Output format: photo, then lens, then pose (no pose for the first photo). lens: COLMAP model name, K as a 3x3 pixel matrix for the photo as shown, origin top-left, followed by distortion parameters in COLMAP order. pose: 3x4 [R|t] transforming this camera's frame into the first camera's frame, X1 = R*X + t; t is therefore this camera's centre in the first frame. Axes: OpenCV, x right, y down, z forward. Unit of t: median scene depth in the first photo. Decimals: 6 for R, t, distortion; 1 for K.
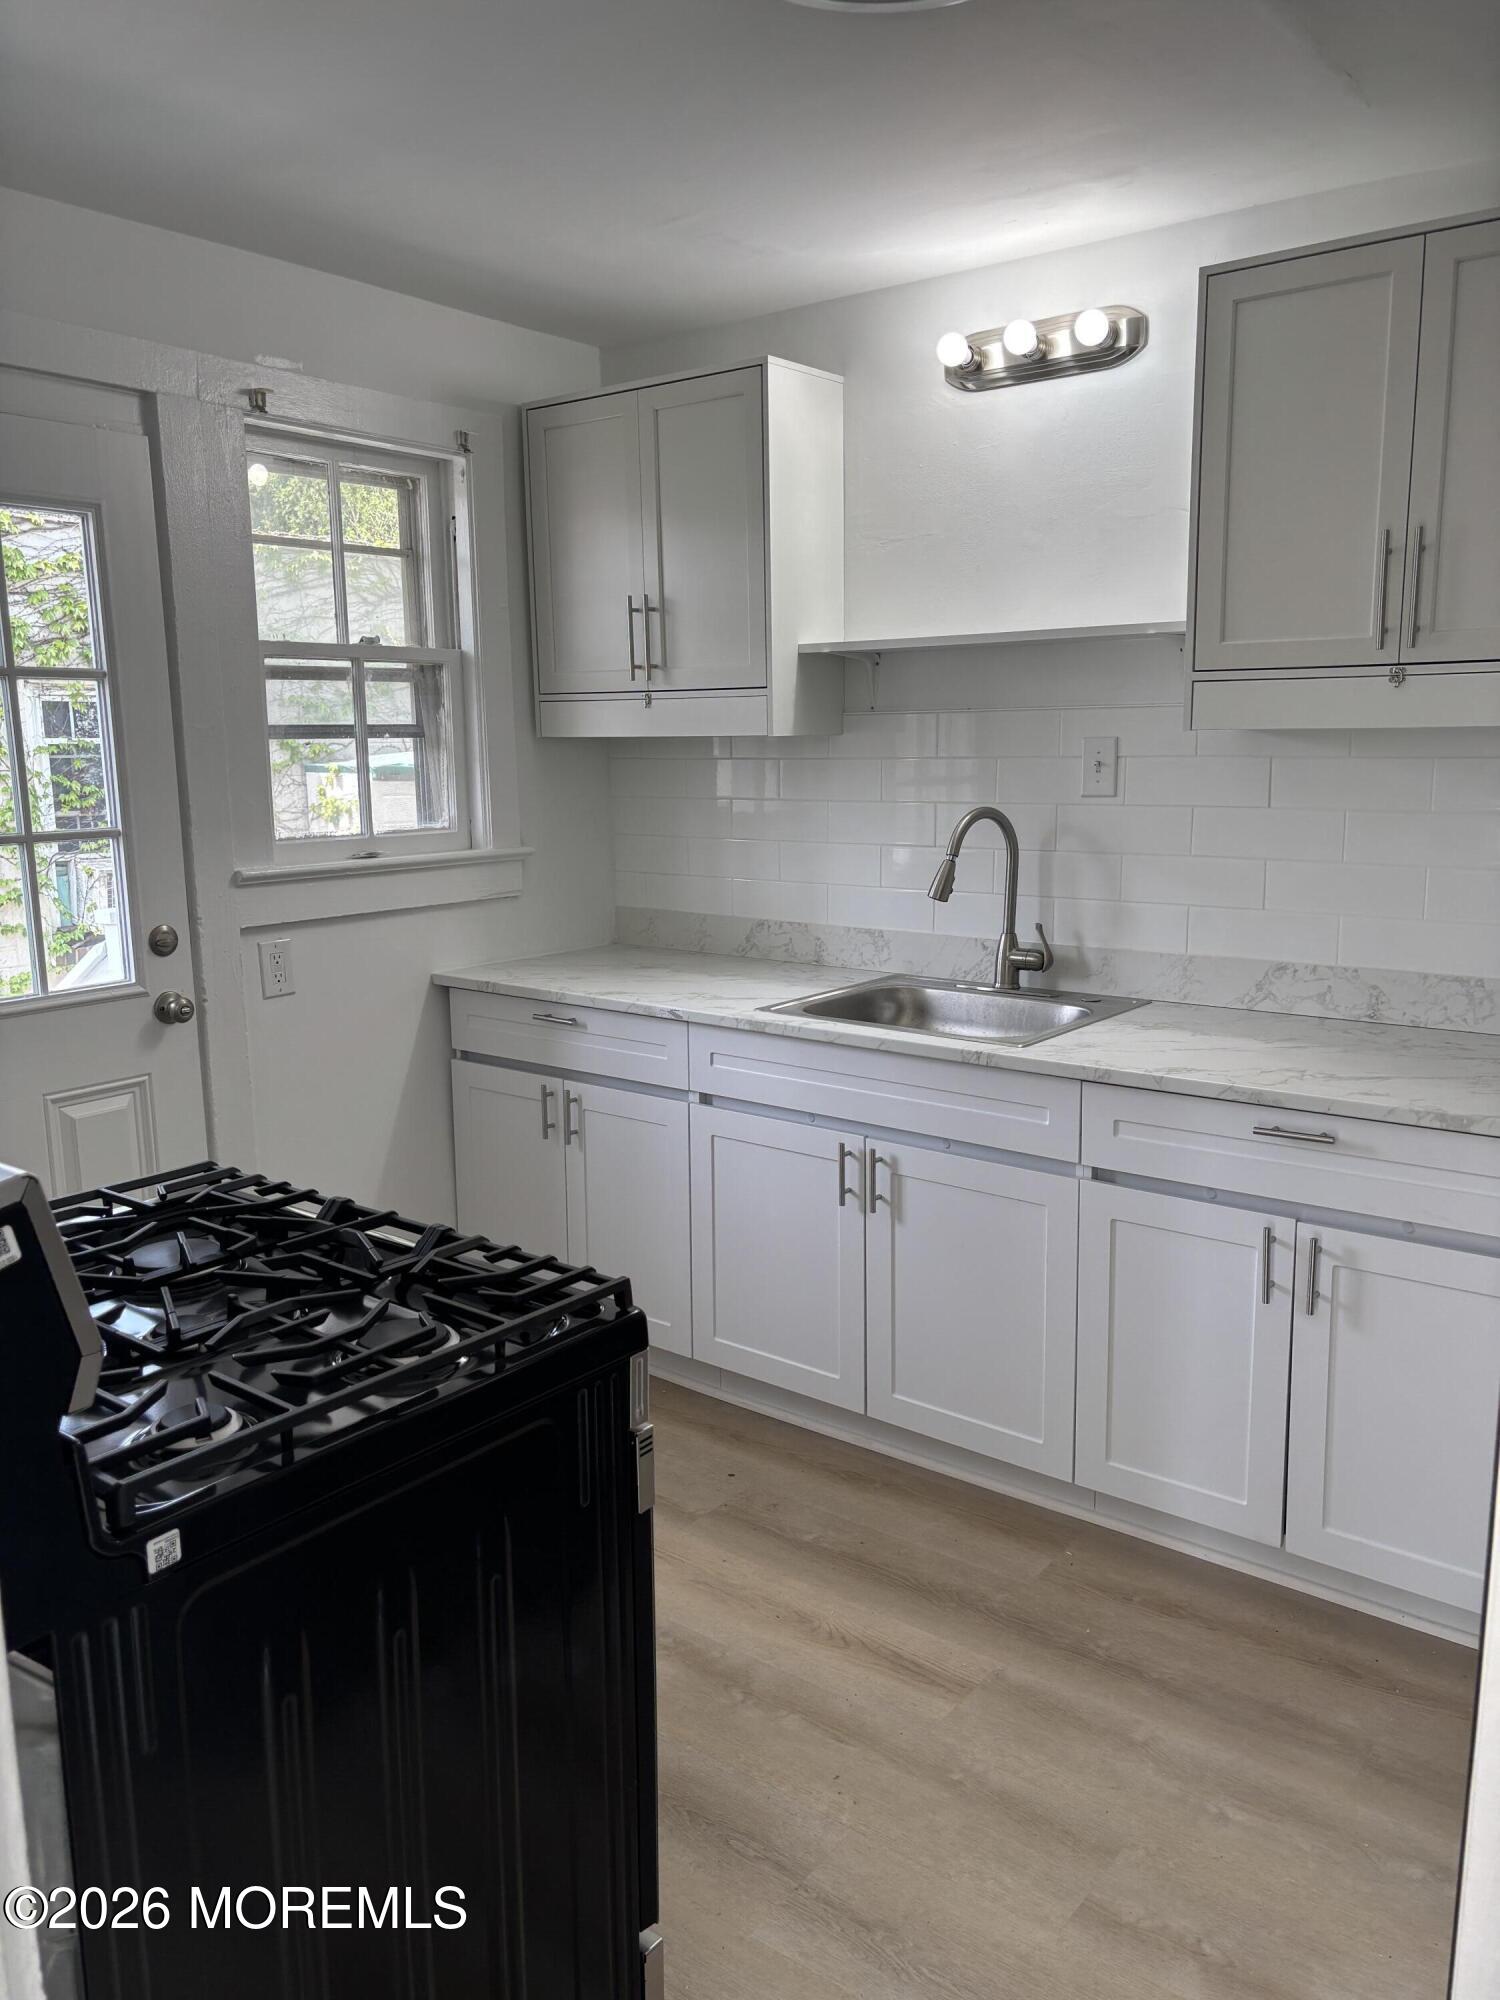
lens RADIAL K [[1488.8, 0, 738.8], [0, 1488.8, 998.9], [0, 0, 1]] dist [0.047717, -0.048565]
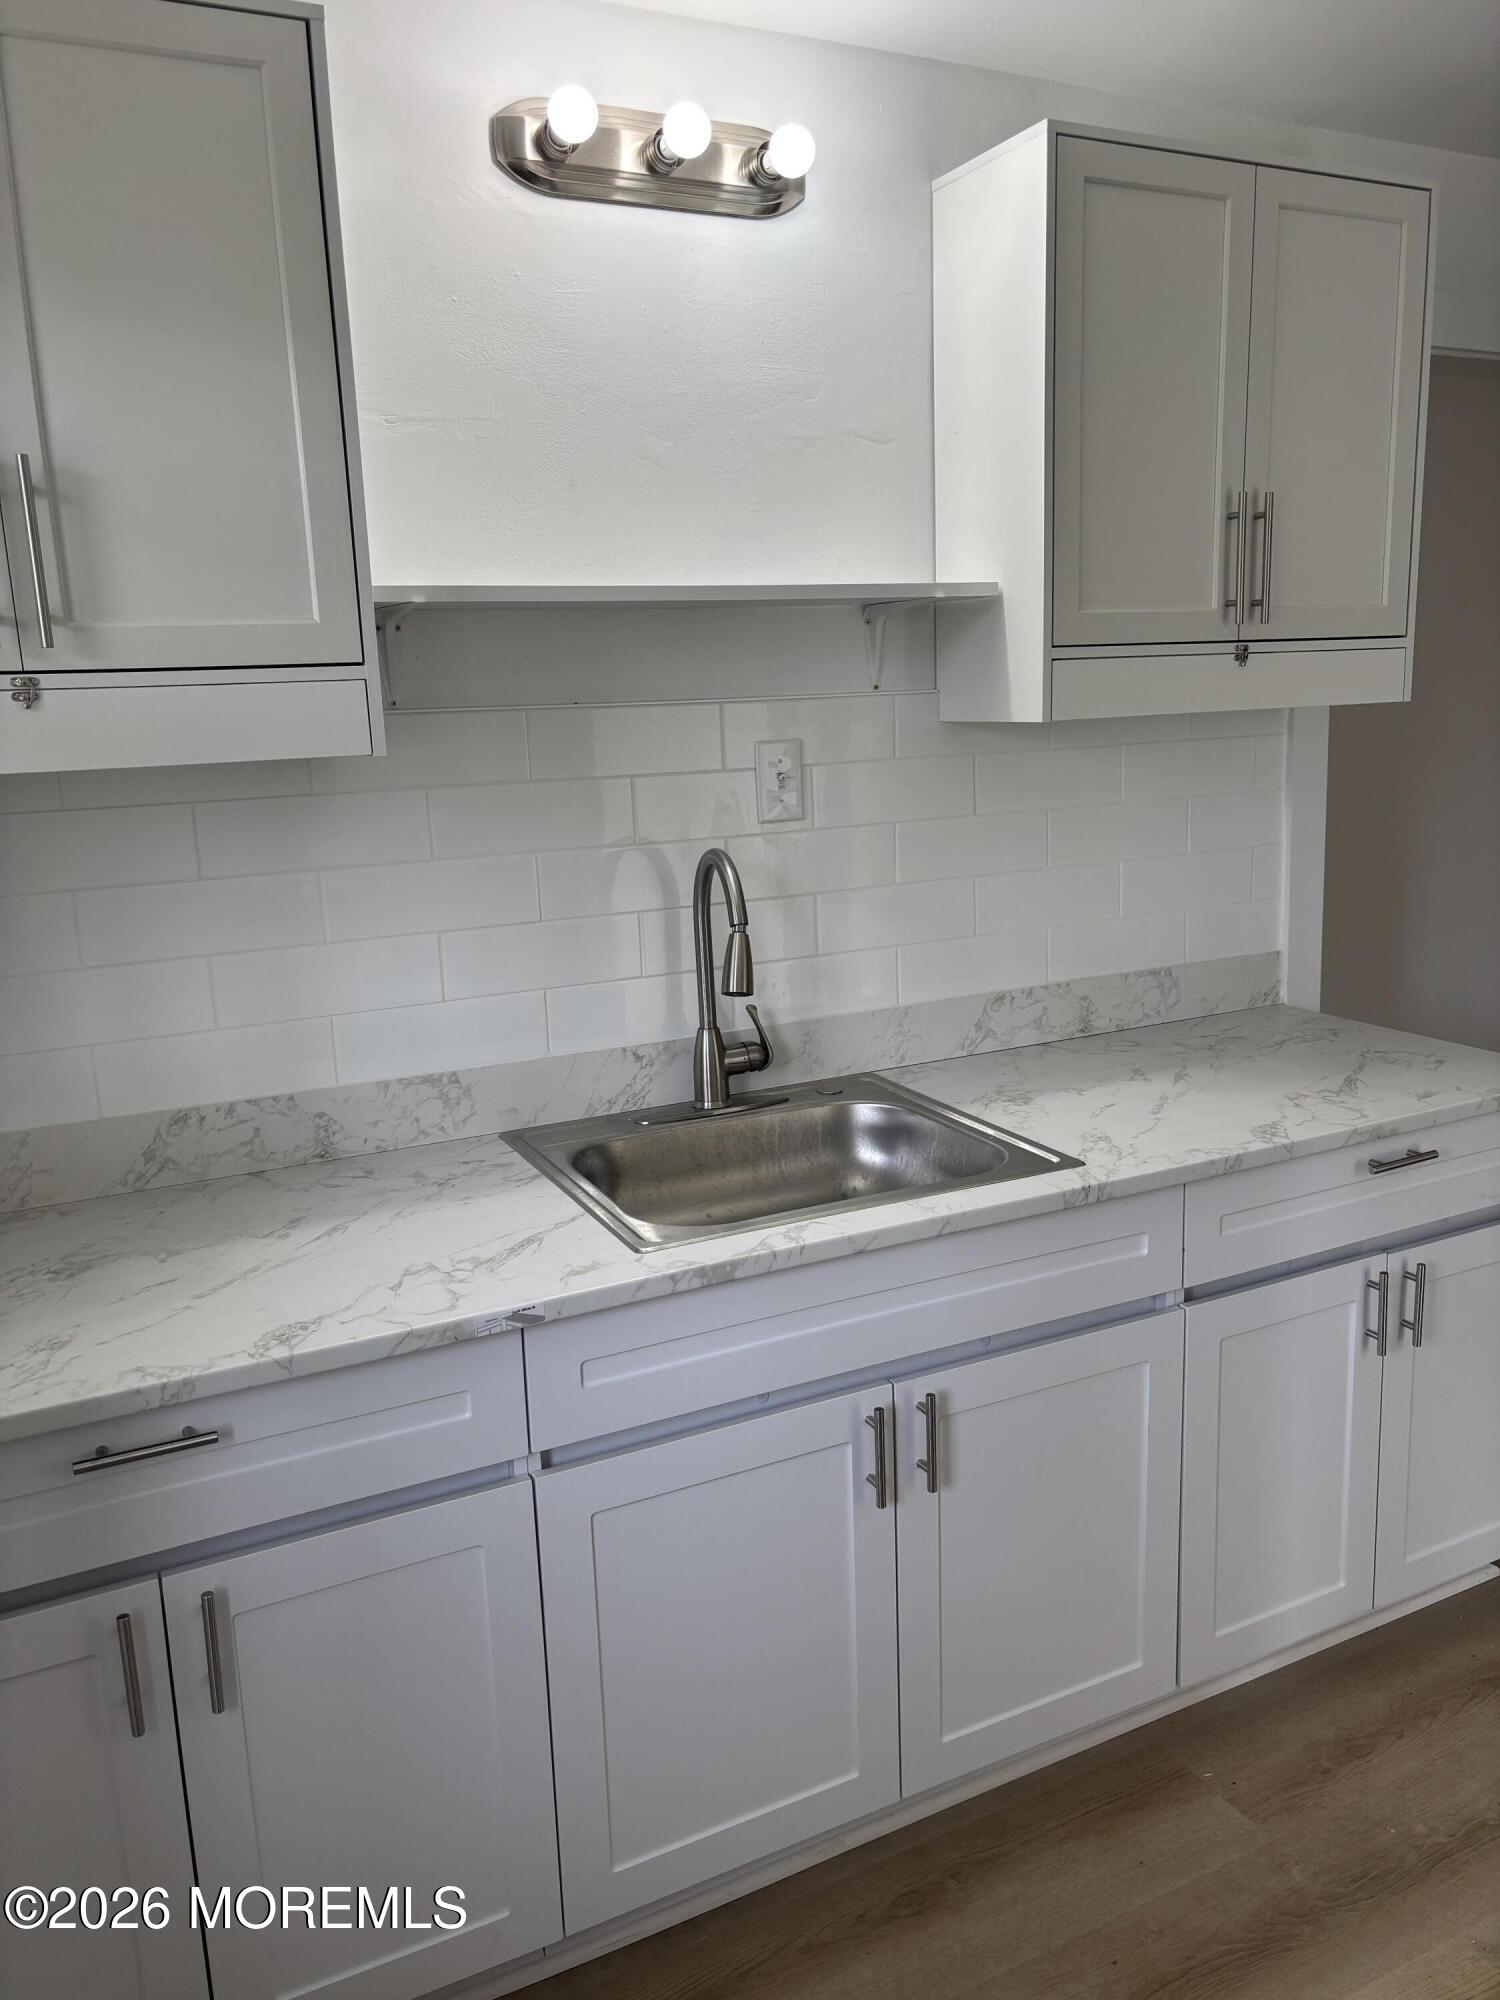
lens RADIAL K [[1488.8, 0, 748.1], [0, 1488.8, 999.8], [0, 0, 1]] dist [0.047717, -0.048565]
pose [[0.434512, -0.183412, 0.881794, -0.449700], [0.192888, 0.975280, 0.107810, -0.138162], [-0.879769, 0.123242, 0.459148, 0.723569]]
